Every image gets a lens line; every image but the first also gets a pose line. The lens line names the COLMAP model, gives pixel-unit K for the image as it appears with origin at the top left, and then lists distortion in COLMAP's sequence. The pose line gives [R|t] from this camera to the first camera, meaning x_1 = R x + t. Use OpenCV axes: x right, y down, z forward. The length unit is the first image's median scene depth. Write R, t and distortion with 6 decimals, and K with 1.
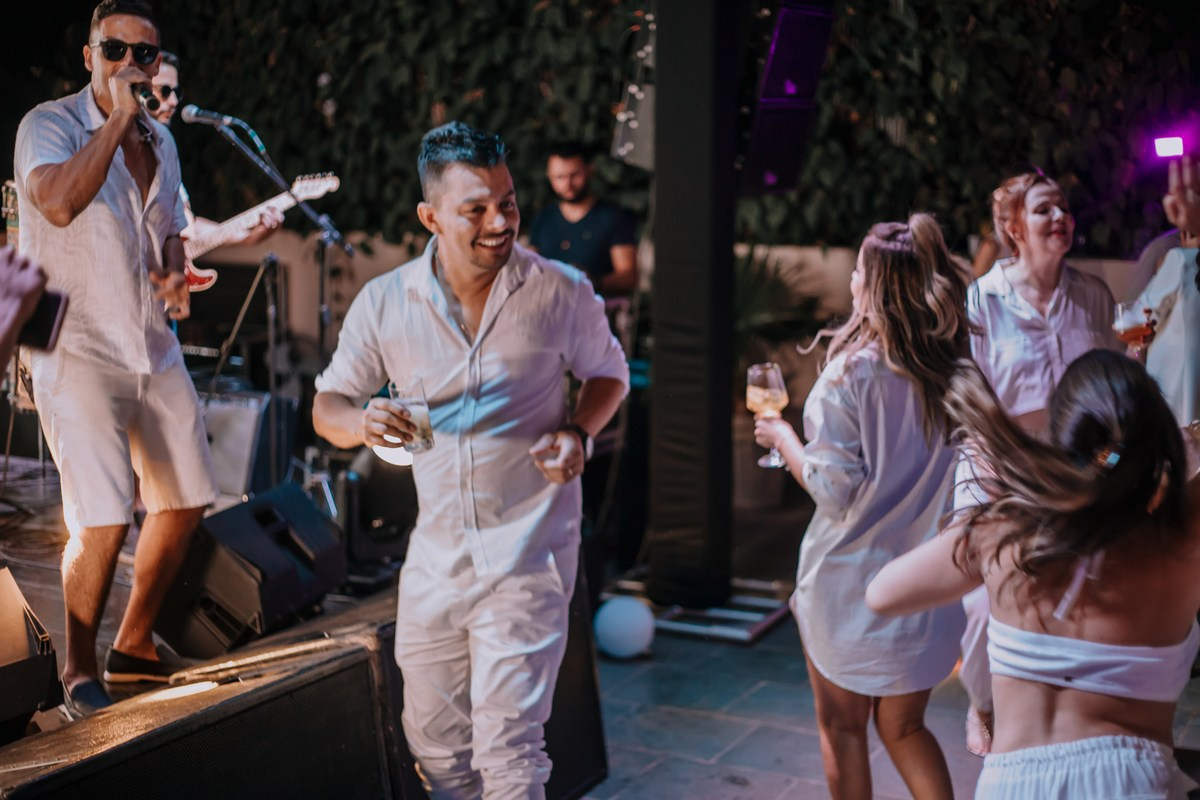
lens RADIAL K [[1793.9, 0, 600.0], [0, 1793.9, 400.0], [0, 0, 1]] dist [-0.040819, -0.208803]
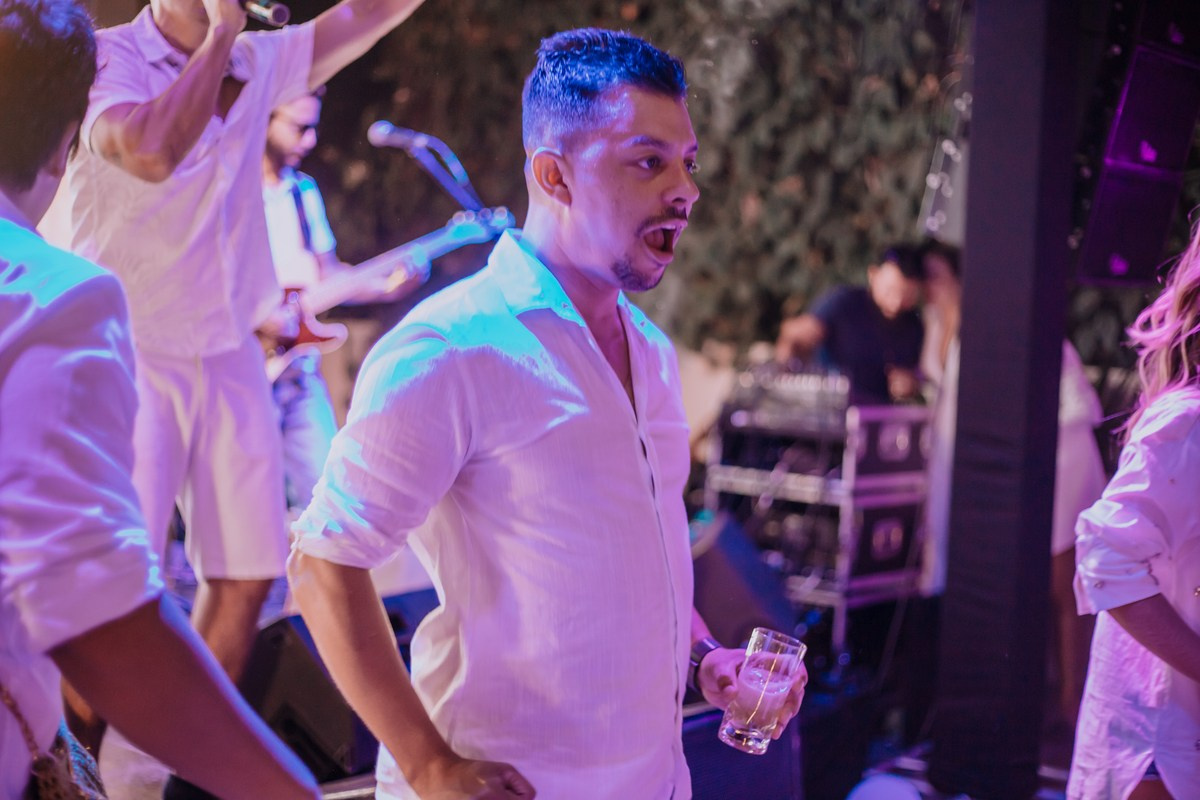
lens RADIAL K [[1793.9, 0, 600.0], [0, 1793.9, 400.0], [0, 0, 1]] dist [-0.040819, -0.208803]
pose [[0.975601, 0.054075, -0.212787, 0.032741], [-0.073410, 0.993755, -0.084035, 0.015449], [0.206914, 0.097605, 0.973478, 0.142228]]
